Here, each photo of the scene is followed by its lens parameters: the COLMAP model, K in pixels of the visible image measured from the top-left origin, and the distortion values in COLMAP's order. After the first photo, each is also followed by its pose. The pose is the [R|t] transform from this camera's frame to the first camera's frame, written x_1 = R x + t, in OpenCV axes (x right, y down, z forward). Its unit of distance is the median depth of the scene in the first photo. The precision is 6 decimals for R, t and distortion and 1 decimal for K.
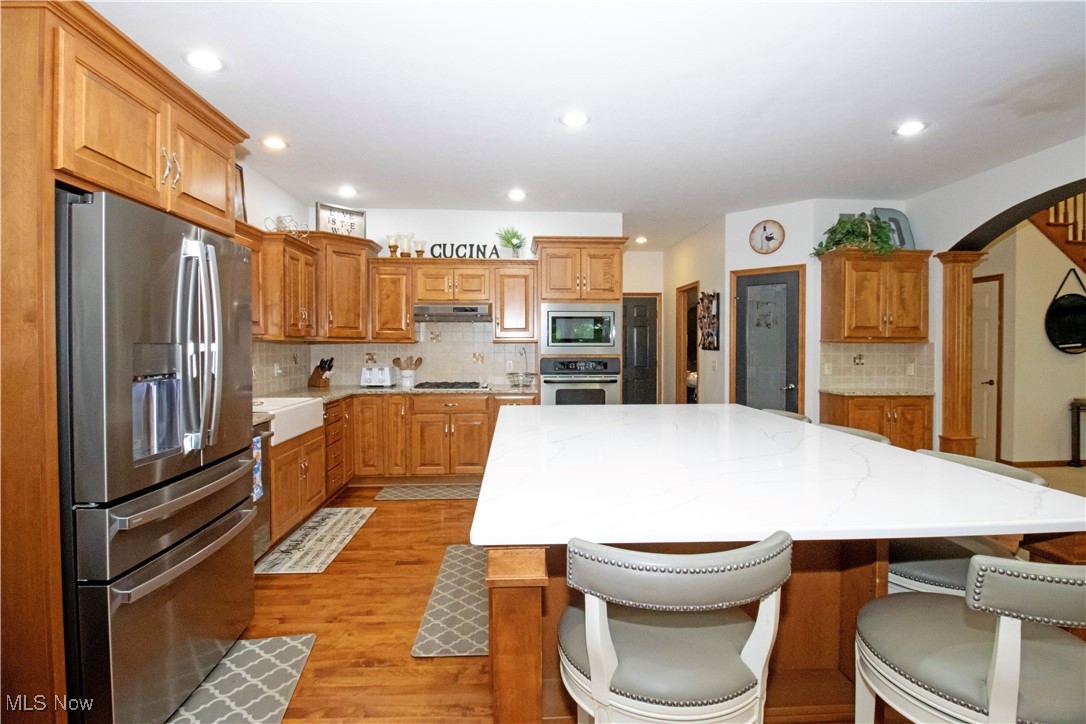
lens RADIAL K [[503.8, 0, 536.1], [0, 503.8, 354.9], [0, 0, 1]] dist [0.001959, -0.013997]
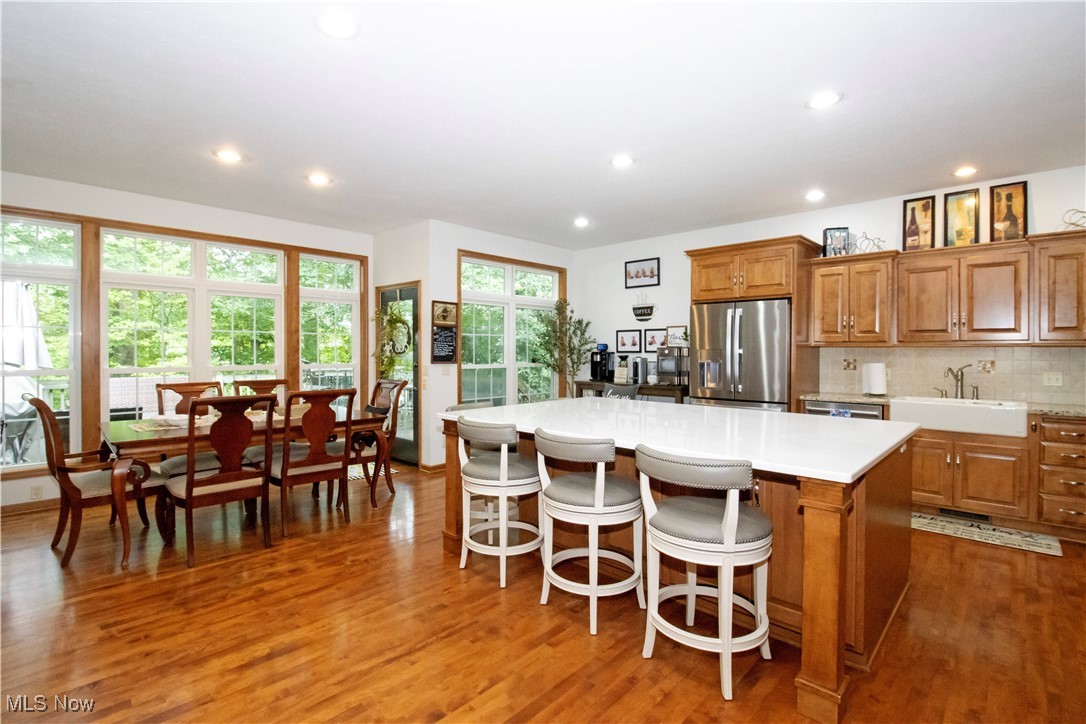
lens RADIAL K [[503.8, 0, 536.1], [0, 503.8, 354.9], [0, 0, 1]] dist [0.001959, -0.013997]
pose [[-0.727551, 0.000817, -0.686053, 0.704338], [-0.017252, 0.999661, 0.019486, -0.010496], [0.685837, 0.026013, -0.727290, 0.860534]]
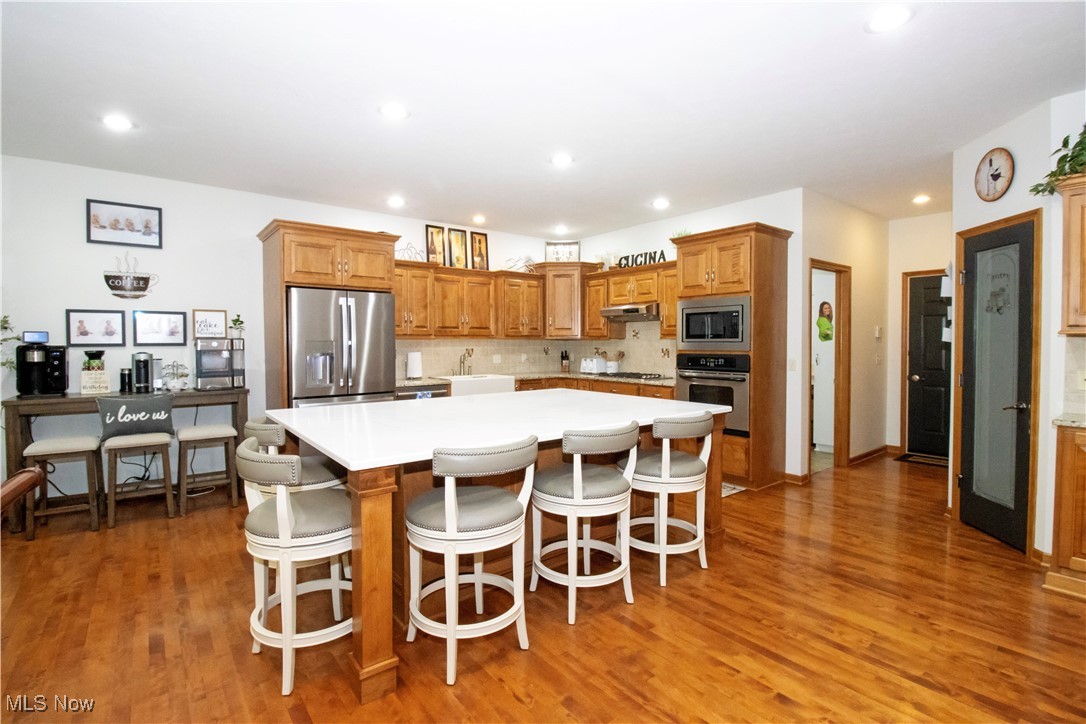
lens RADIAL K [[503.8, 0, 536.1], [0, 503.8, 354.9], [0, 0, 1]] dist [0.001959, -0.013997]
pose [[0.571000, 0.019400, -0.820721, 0.705422], [-0.013546, 0.999807, 0.014208, -0.001582], [0.820838, 0.003005, 0.571153, 0.154539]]
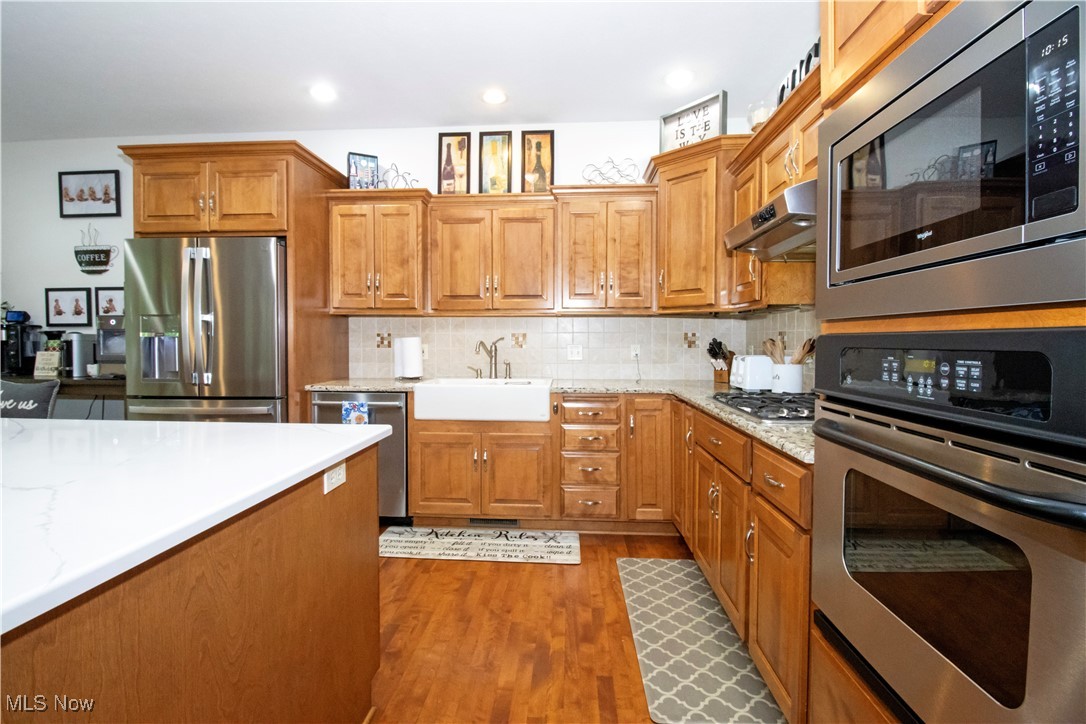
lens RADIAL K [[503.8, 0, 536.1], [0, 503.8, 354.9], [0, 0, 1]] dist [0.001959, -0.013997]
pose [[-0.119190, 0.025799, -0.992536, 0.287336], [-0.020797, 0.999378, 0.028474, 0.013615], [0.992654, 0.024036, -0.118579, 0.882866]]
